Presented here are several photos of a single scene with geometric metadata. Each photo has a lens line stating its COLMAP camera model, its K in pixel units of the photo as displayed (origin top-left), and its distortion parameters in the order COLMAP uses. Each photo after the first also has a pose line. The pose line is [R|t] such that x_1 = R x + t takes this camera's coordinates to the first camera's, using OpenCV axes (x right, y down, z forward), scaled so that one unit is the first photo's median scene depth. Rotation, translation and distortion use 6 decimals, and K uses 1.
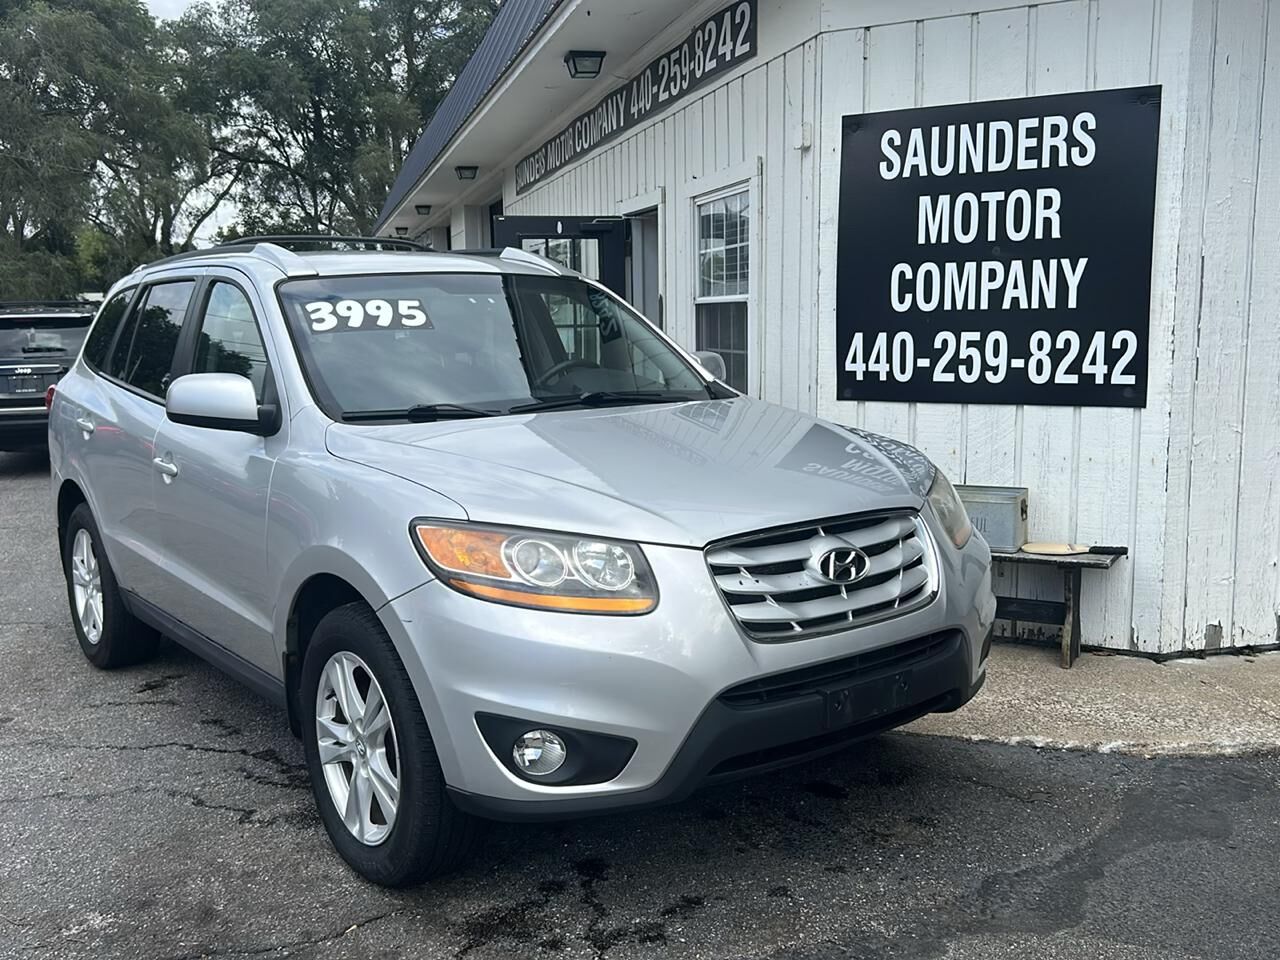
lens RADIAL K [[1224.4, 0, 640.6], [0, 1224.4, 476.7], [0, 0, 1]] dist [0.075400, -0.126085]
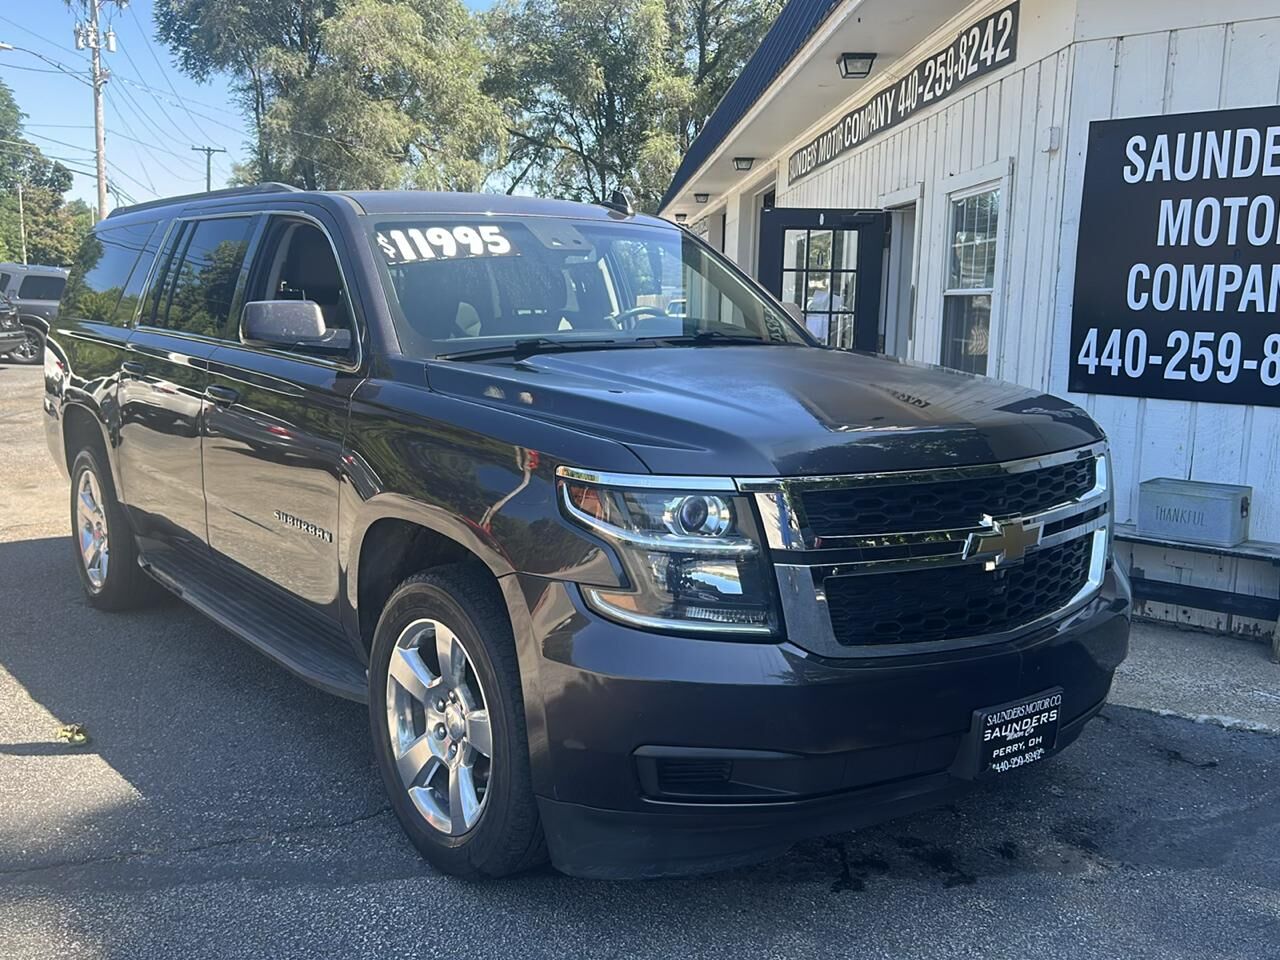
lens RADIAL K [[1227.6, 0, 639.1], [0, 1227.6, 477.1], [0, 0, 1]] dist [0.042775, -0.040533]
pose [[0.974893, 0.066335, -0.212564, 0.034355], [-0.063901, 0.997788, 0.018308, 0.014604], [0.213308, -0.004266, 0.976976, -0.113188]]
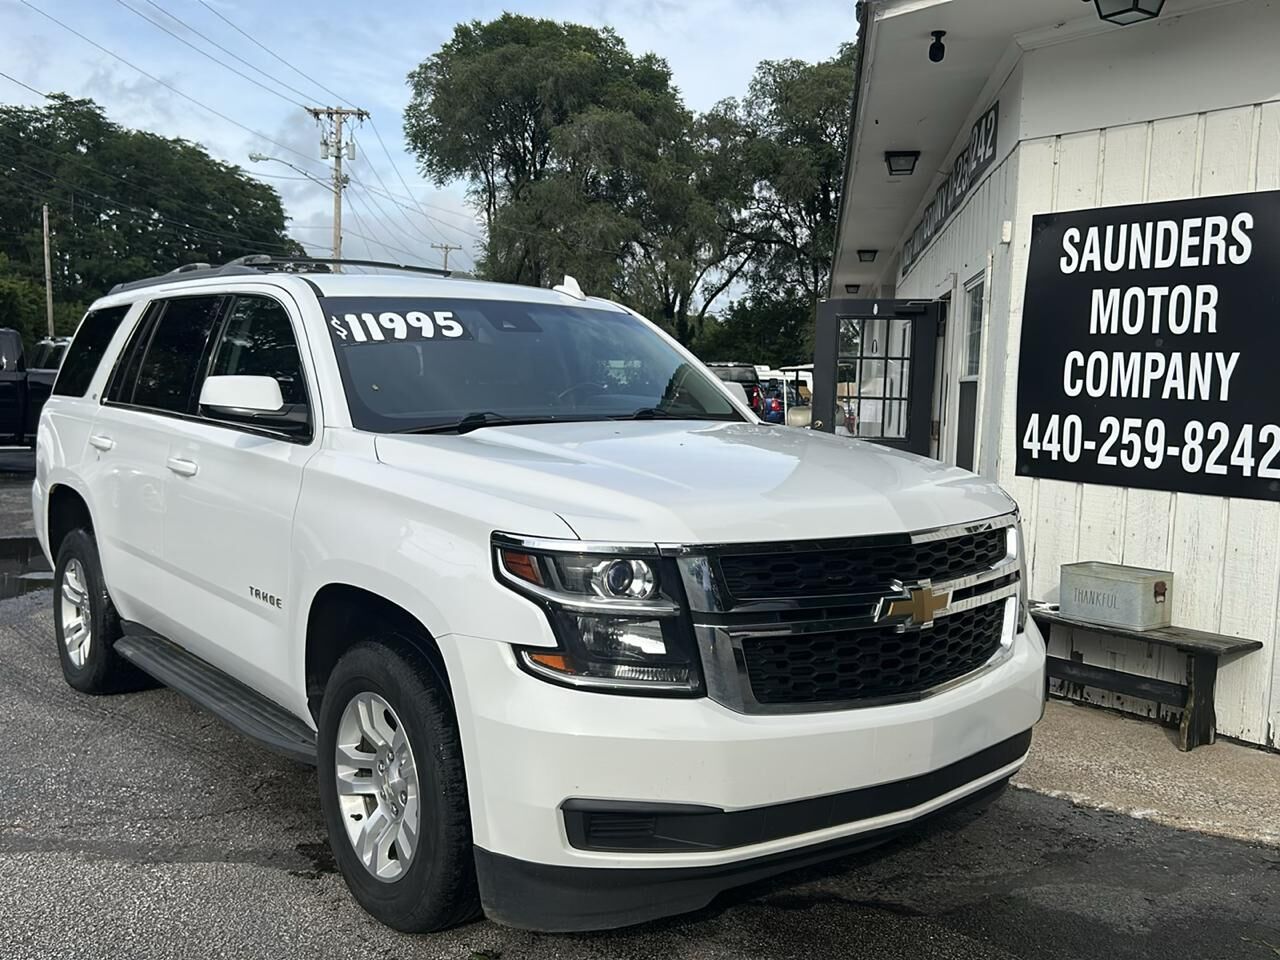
lens RADIAL K [[1224.4, 0, 640.6], [0, 1224.4, 476.7], [0, 0, 1]] dist [0.075400, -0.126085]
pose [[0.919141, 0.075832, -0.386560, 0.291626], [-0.098850, 0.994299, -0.039987, 0.014408], [0.381324, 0.074965, 0.921397, -0.119341]]
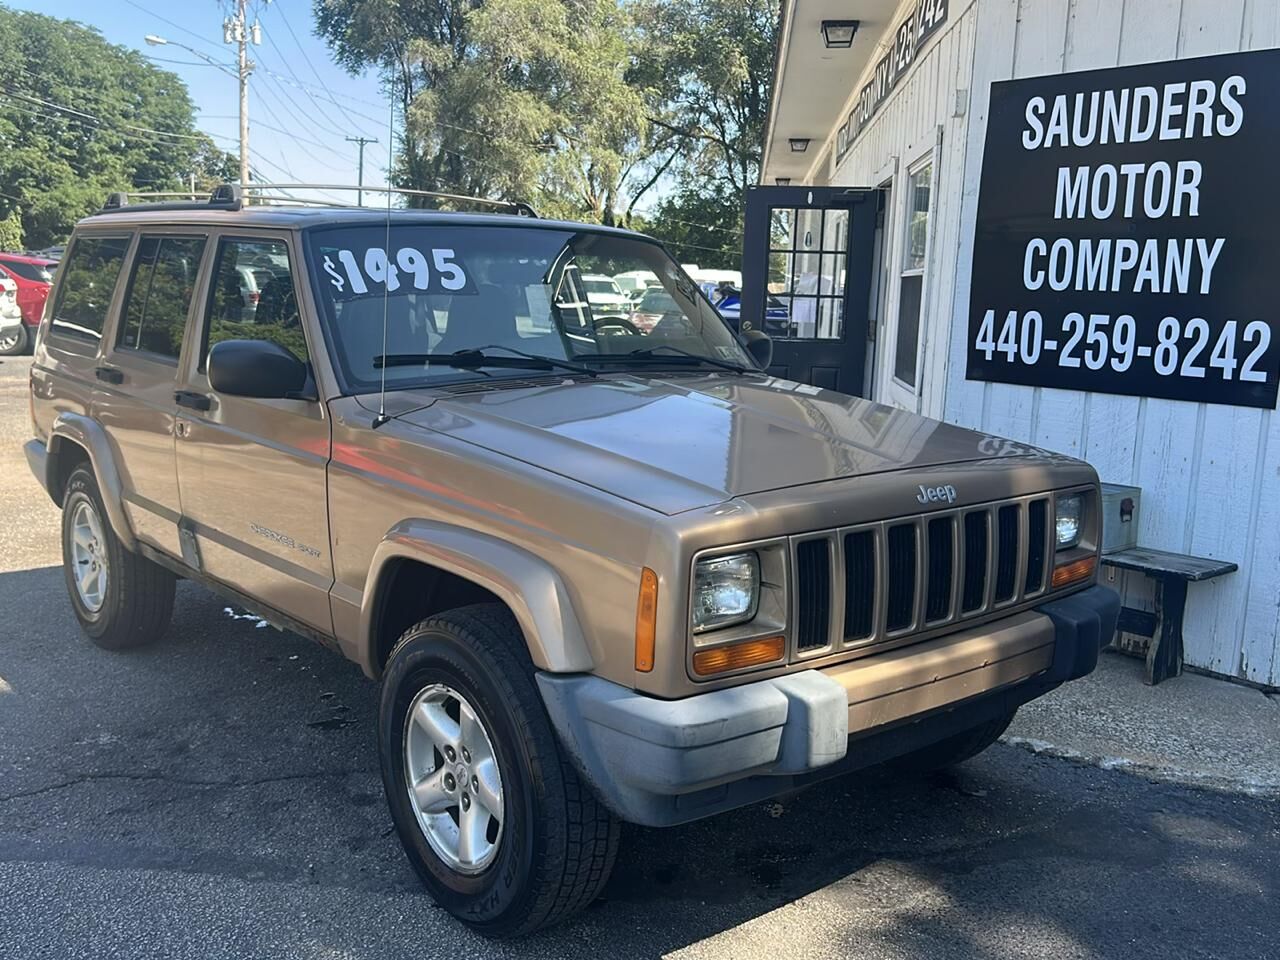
lens RADIAL K [[1231.6, 0, 640.2], [0, 1231.6, 478.5], [0, 0, 1]] dist [0.018354, 0.011209]
pose [[0.940479, 0.098327, -0.325316, 0.256047], [-0.091995, 0.995150, 0.034830, 0.004548], [0.327163, -0.002829, 0.944964, 0.005601]]
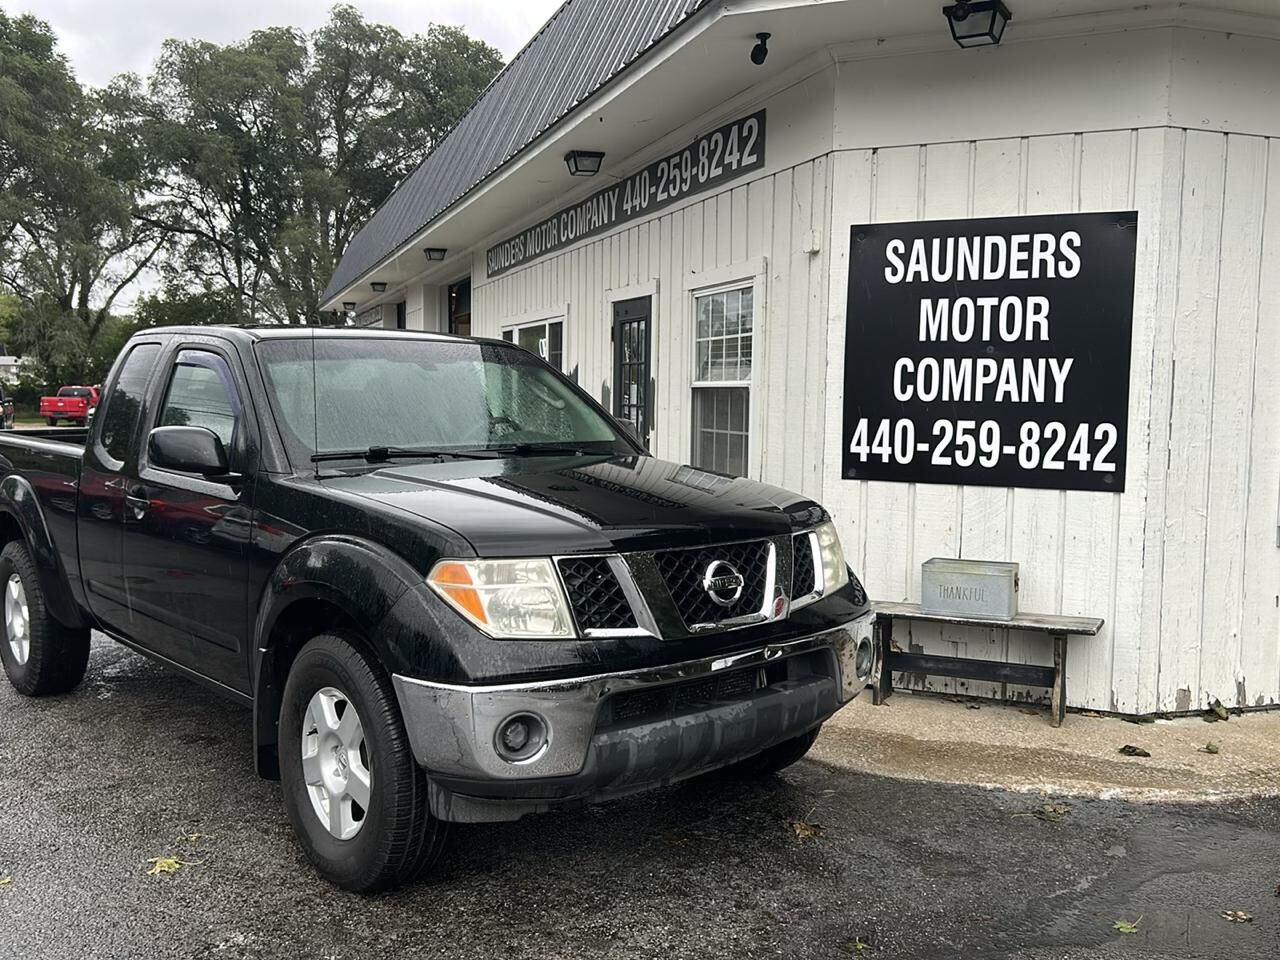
lens RADIAL K [[1215.2, 0, 642.5], [0, 1215.2, 475.8], [0, 0, 1]] dist [0.120779, -0.265493]
pose [[0.997210, 0.023528, 0.070836, -0.100131], [-0.018898, 0.997684, -0.065344, 0.009620], [-0.072210, 0.063823, 0.995345, -0.075603]]
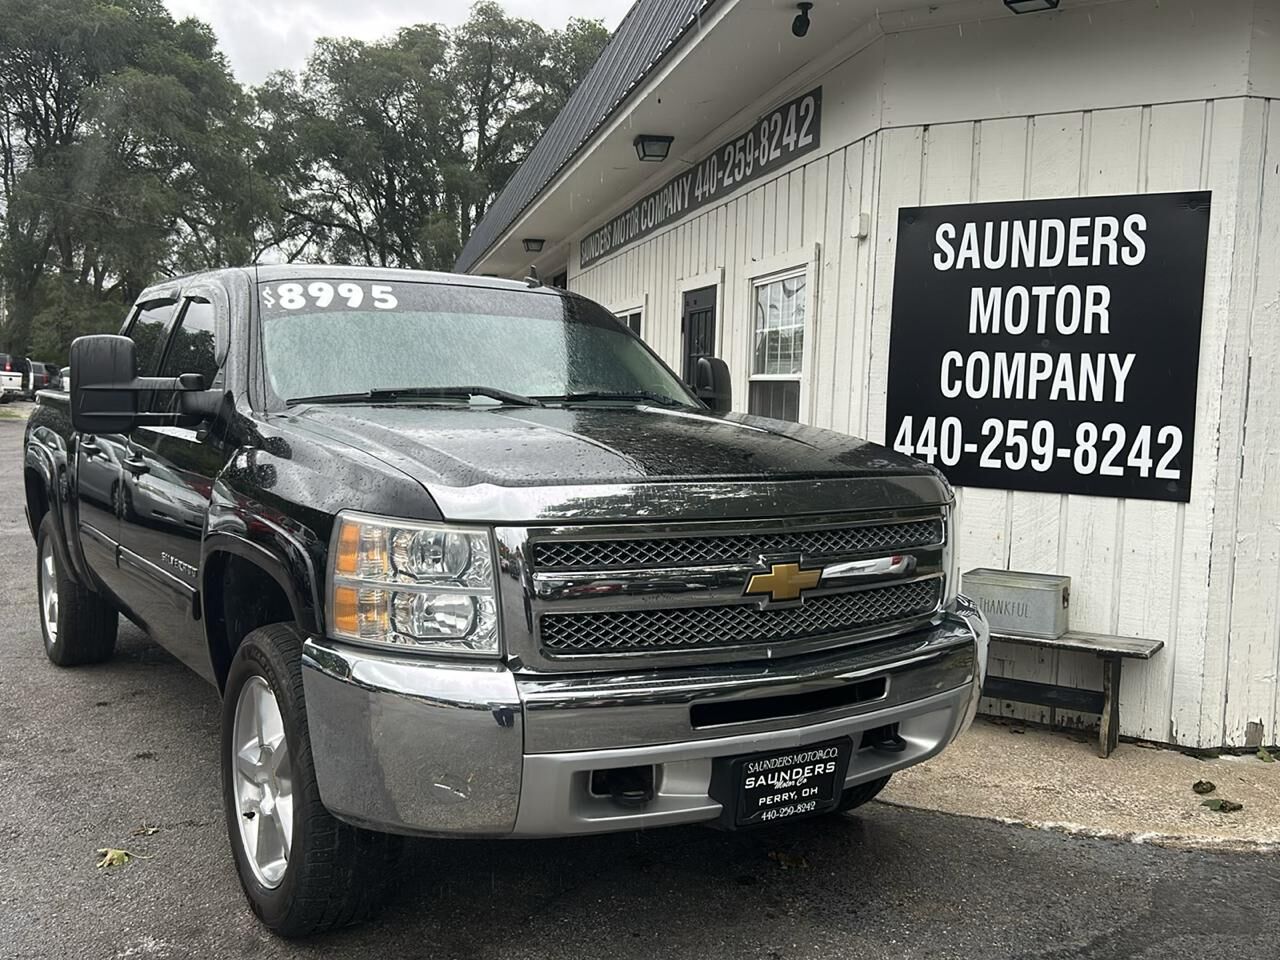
lens RADIAL K [[1224.4, 0, 640.6], [0, 1224.4, 476.7], [0, 0, 1]] dist [0.075400, -0.126085]
pose [[0.998074, 0.045896, -0.041724, 0.000066], [-0.048229, 0.997224, -0.056729, 0.002135], [0.039004, 0.058632, 0.997517, -0.029738]]
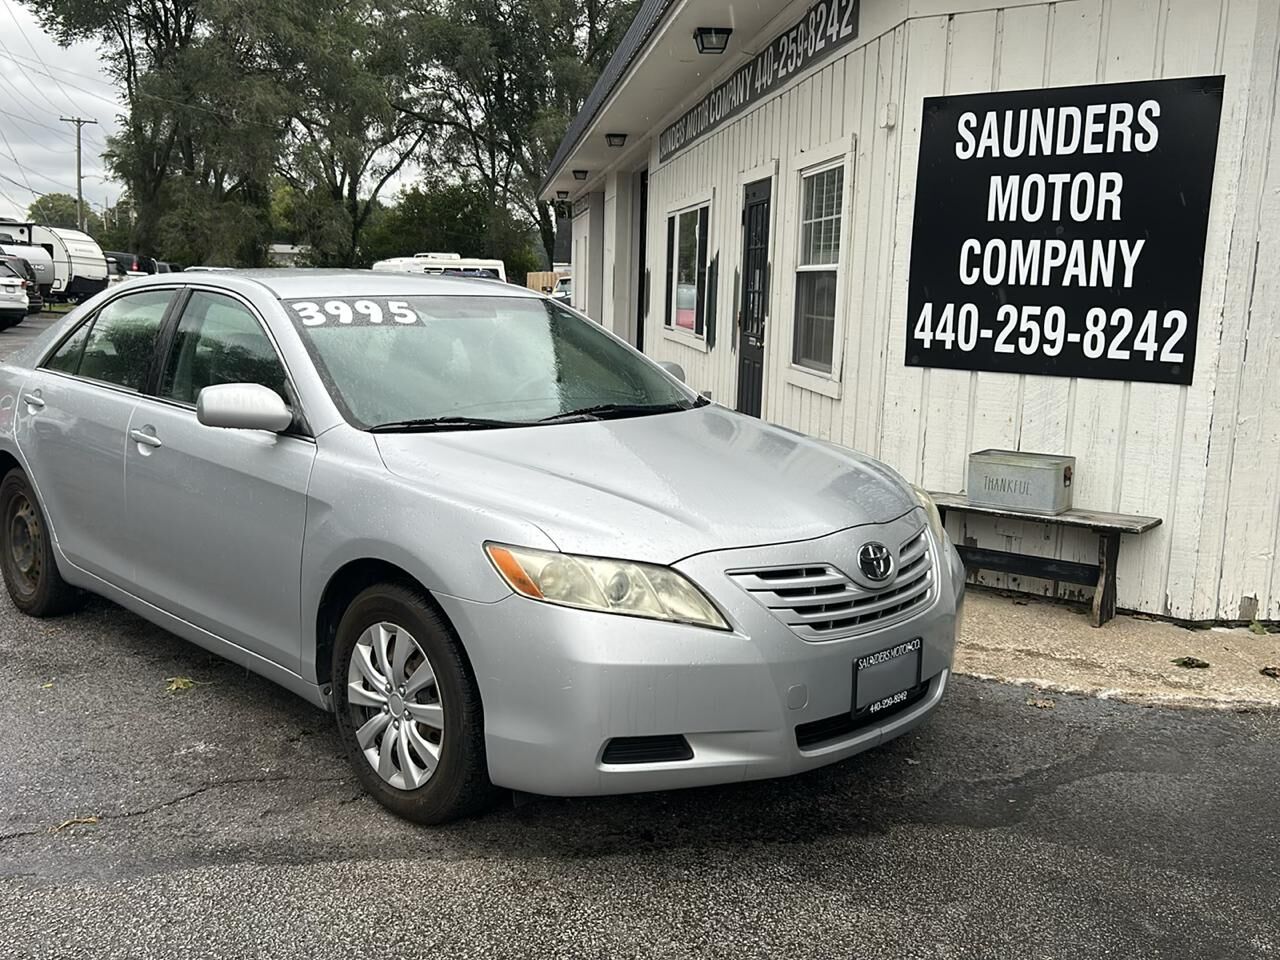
lens RADIAL K [[1222.2, 0, 640.3], [0, 1222.2, 475.9], [0, 0, 1]] dist [0.071906, -0.111344]
pose [[0.990030, 0.060000, -0.127440, 0.078507], [-0.056798, 0.997975, 0.028618, 0.016336], [0.128899, -0.021094, 0.991433, -0.092983]]
